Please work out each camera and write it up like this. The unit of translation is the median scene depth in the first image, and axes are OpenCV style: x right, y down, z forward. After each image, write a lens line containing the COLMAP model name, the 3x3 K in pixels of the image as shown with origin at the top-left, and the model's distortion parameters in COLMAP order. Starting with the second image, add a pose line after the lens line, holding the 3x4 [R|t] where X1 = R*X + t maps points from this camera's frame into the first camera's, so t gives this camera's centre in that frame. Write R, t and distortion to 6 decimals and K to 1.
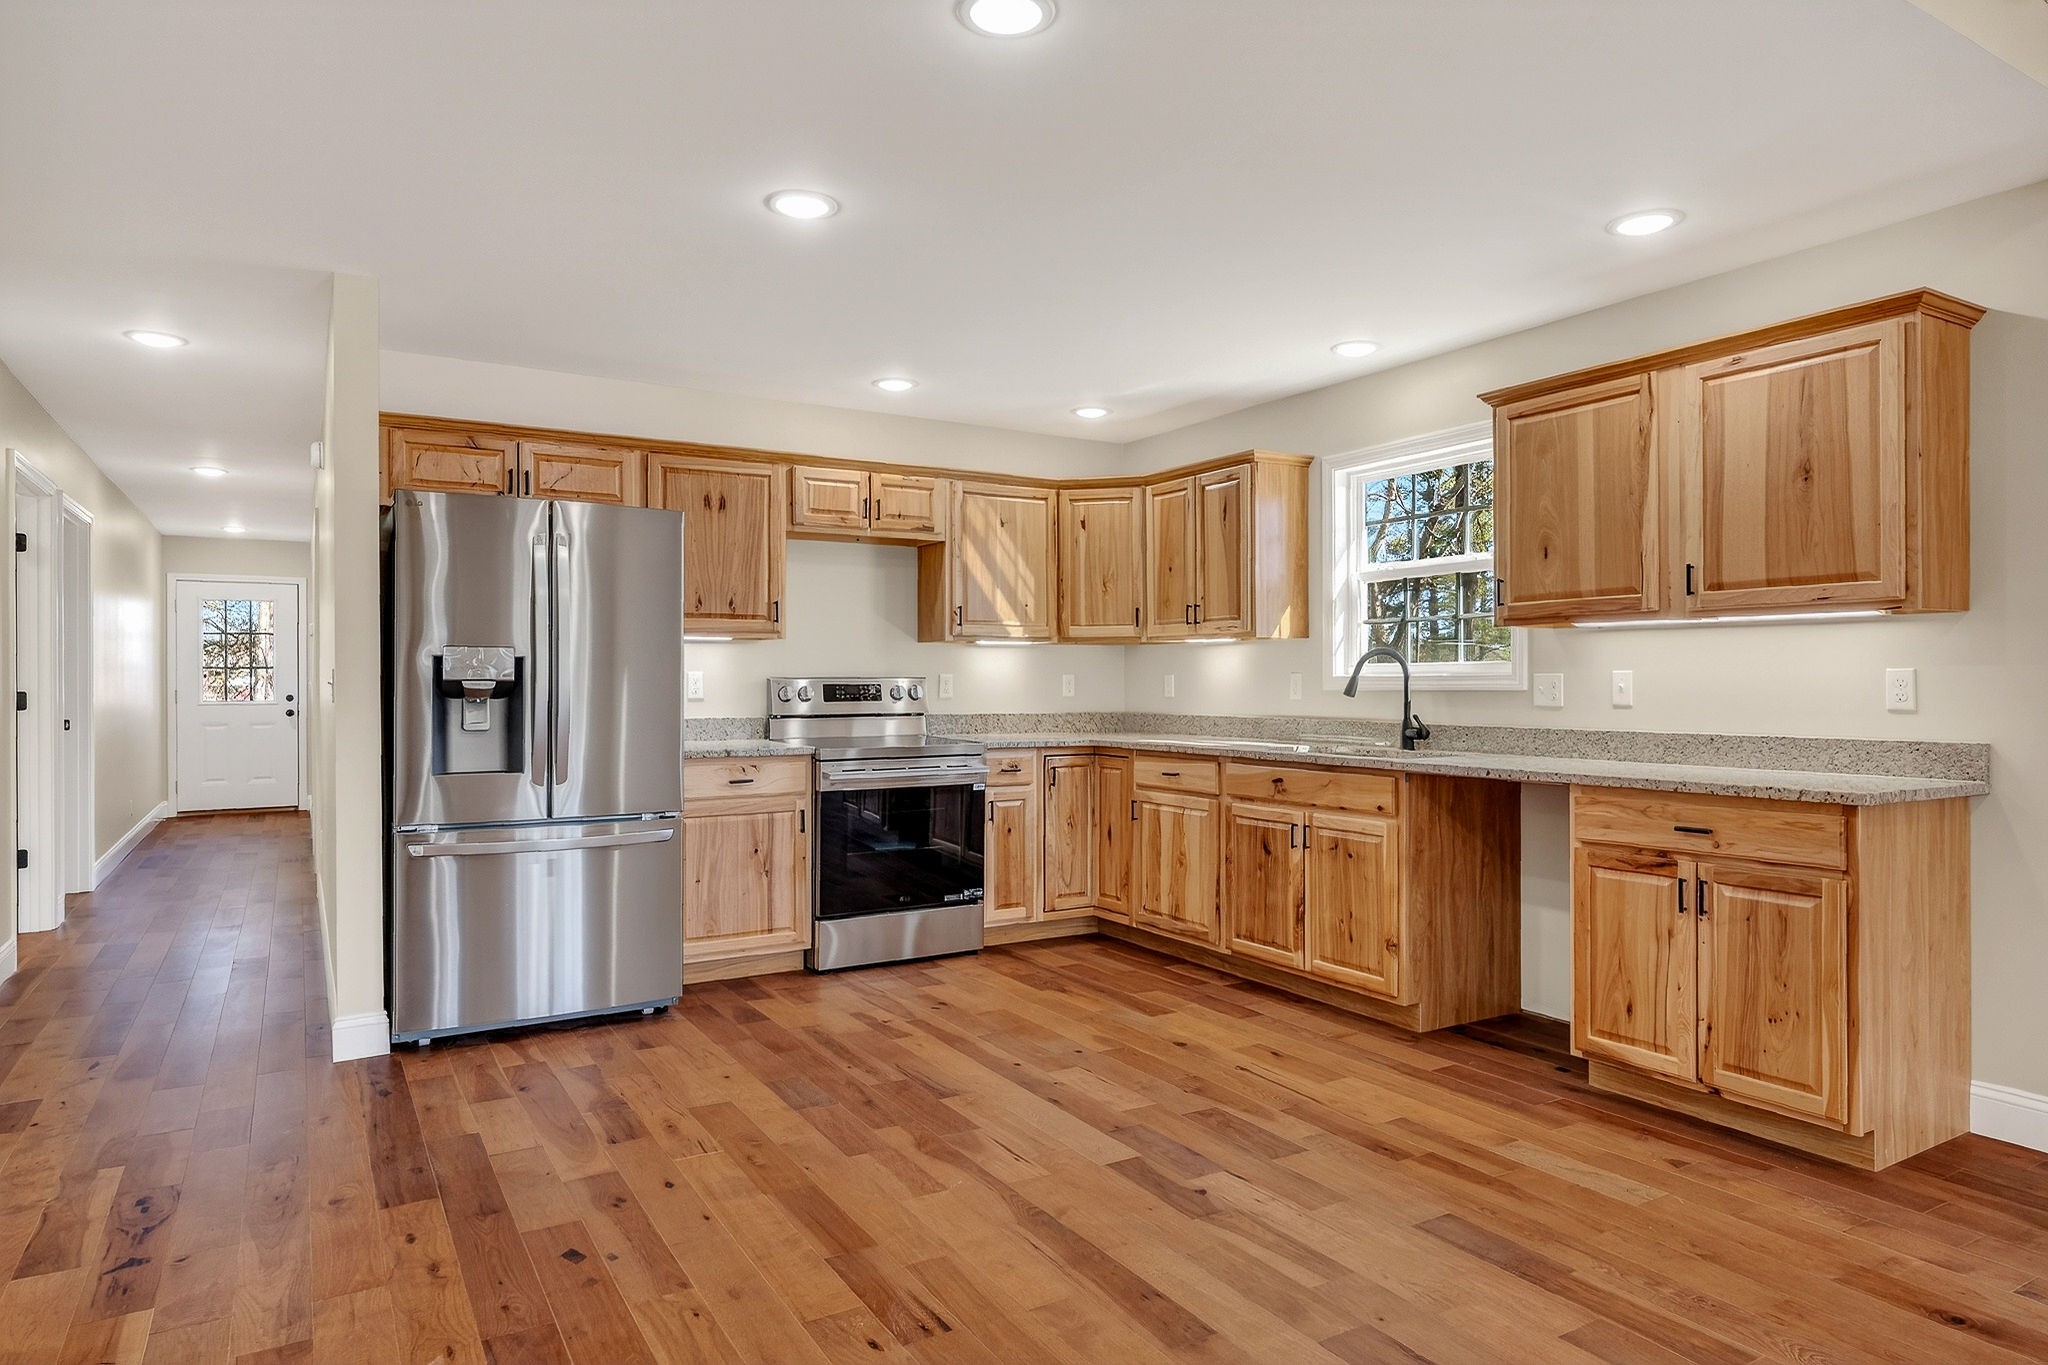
lens RADIAL K [[1218.0, 0, 1024.0], [0, 1218.0, 682.5], [0, 0, 1]] dist [-0.000727, 0.000252]
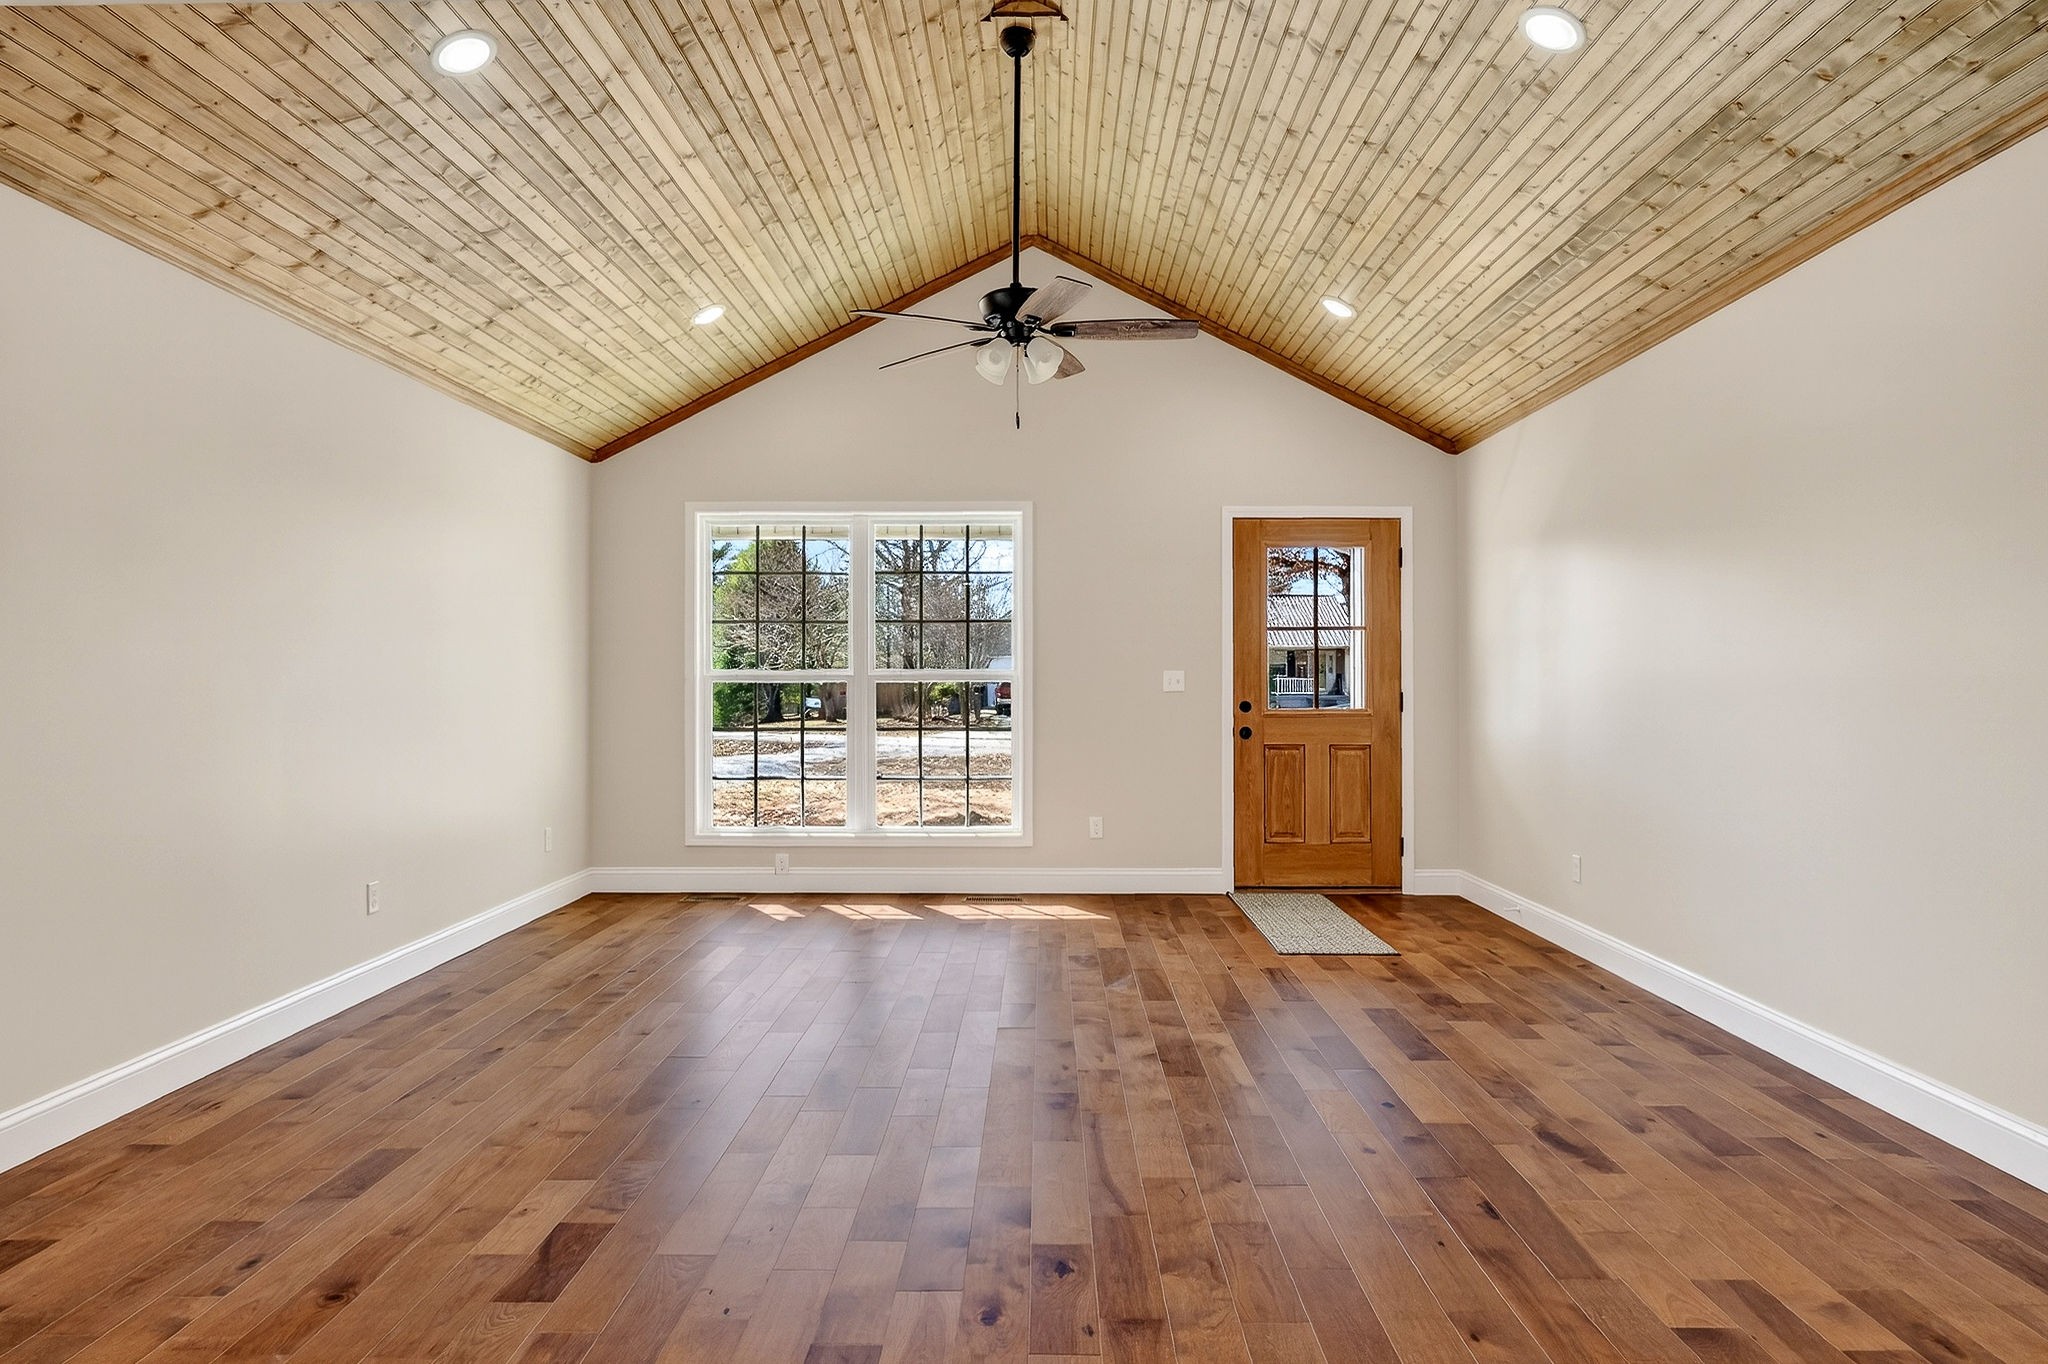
lens RADIAL K [[1237.3, 0, 1028.3], [0, 1237.3, 668.7], [0, 0, 1]] dist [-0.003679, -0.000733]
pose [[-0.851408, 0.005527, 0.524476, -0.133655], [0.001389, 0.999965, -0.008282, 0.000300], [-0.524503, -0.006323, -0.851385, 0.753550]]
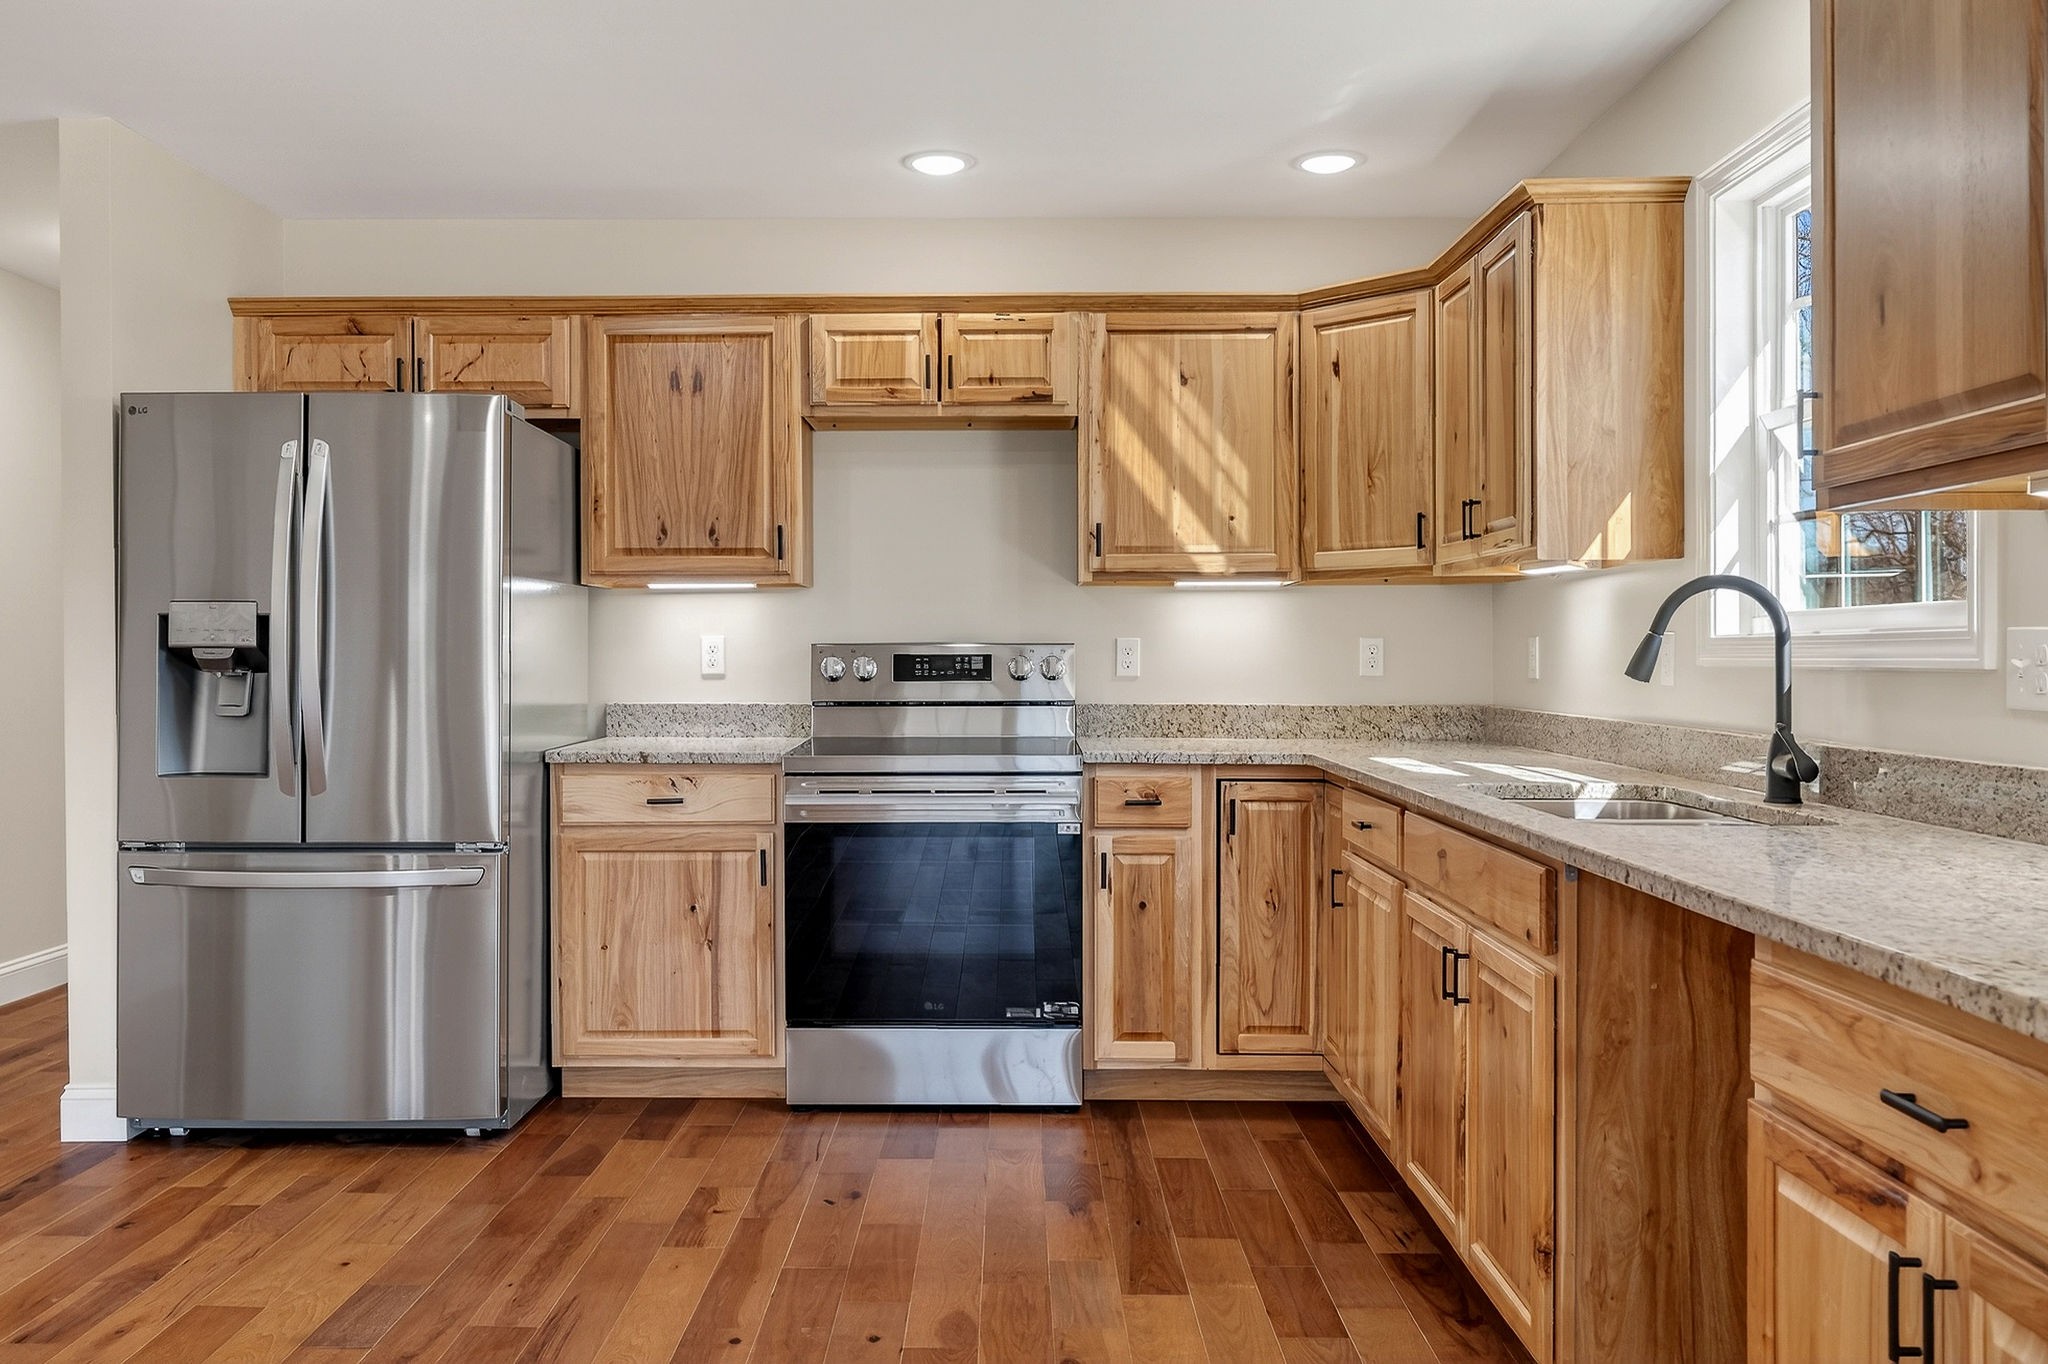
lens RADIAL K [[1633.5, 0, 991.5], [0, 1633.5, 668.6], [0, 0, 1]] dist [0.003971, -0.001223]
pose [[0.849150, 0.005450, -0.528123, 0.384390], [-0.000566, 0.999956, 0.009409, 0.001067], [0.528151, -0.007691, 0.849116, 0.345425]]
